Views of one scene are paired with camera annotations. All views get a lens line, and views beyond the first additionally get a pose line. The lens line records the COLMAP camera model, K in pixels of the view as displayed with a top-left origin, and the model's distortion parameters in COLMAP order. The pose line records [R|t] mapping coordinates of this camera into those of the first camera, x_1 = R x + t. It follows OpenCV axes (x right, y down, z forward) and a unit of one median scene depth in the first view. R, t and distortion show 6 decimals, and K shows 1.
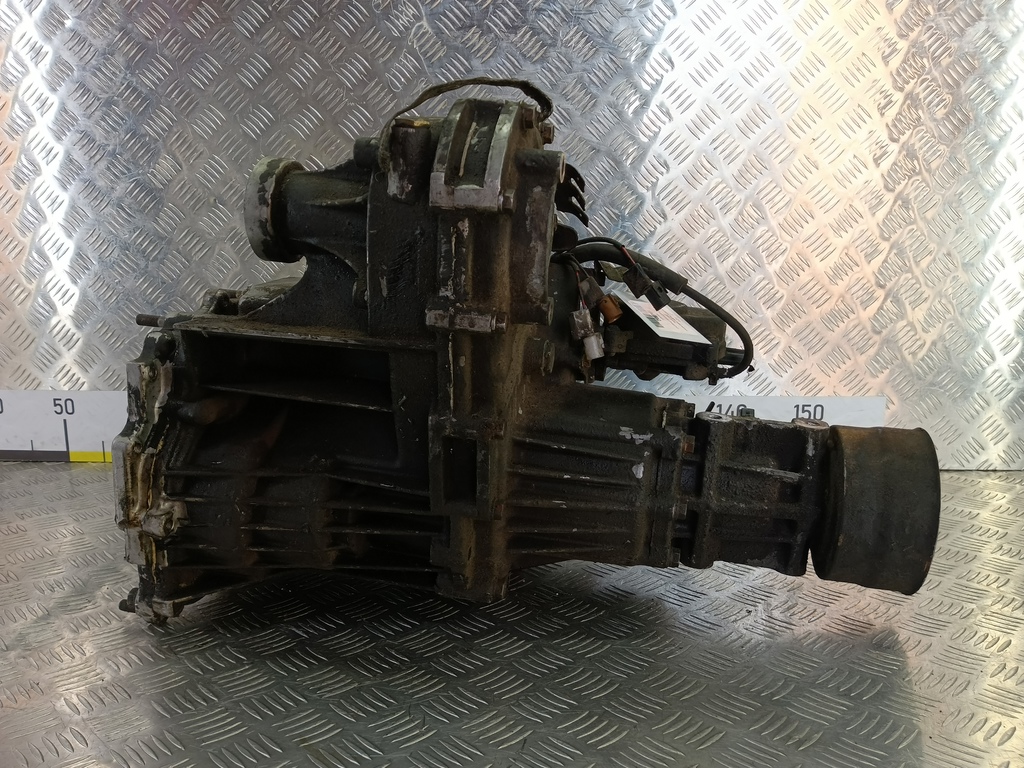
lens RADIAL K [[819.4, 0, 508.2], [0, 819.4, 384.0], [0, 0, 1]] dist [0.051915, -0.137005]
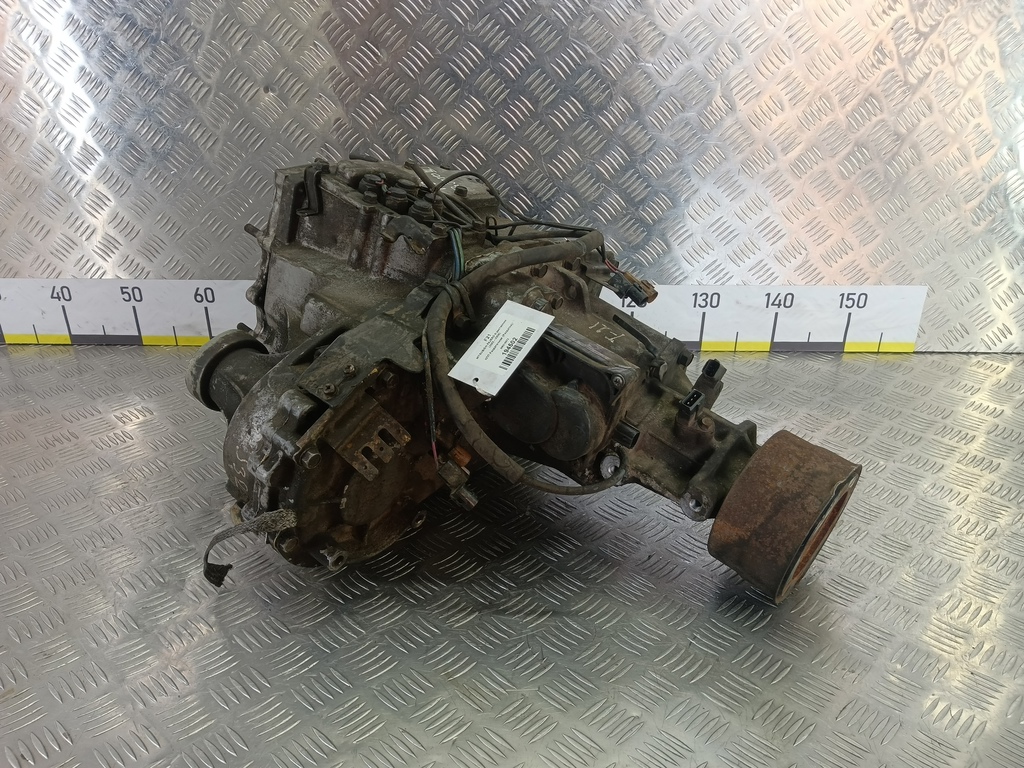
lens RADIAL K [[819.4, 0, 508.2], [0, 819.4, 384.0], [0, 0, 1]] dist [0.051915, -0.137005]
pose [[0.999930, -0.003706, 0.011233, -0.085783], [0.000400, 0.959696, 0.281039, -0.161636], [-0.011822, -0.281015, 0.959631, -0.025777]]
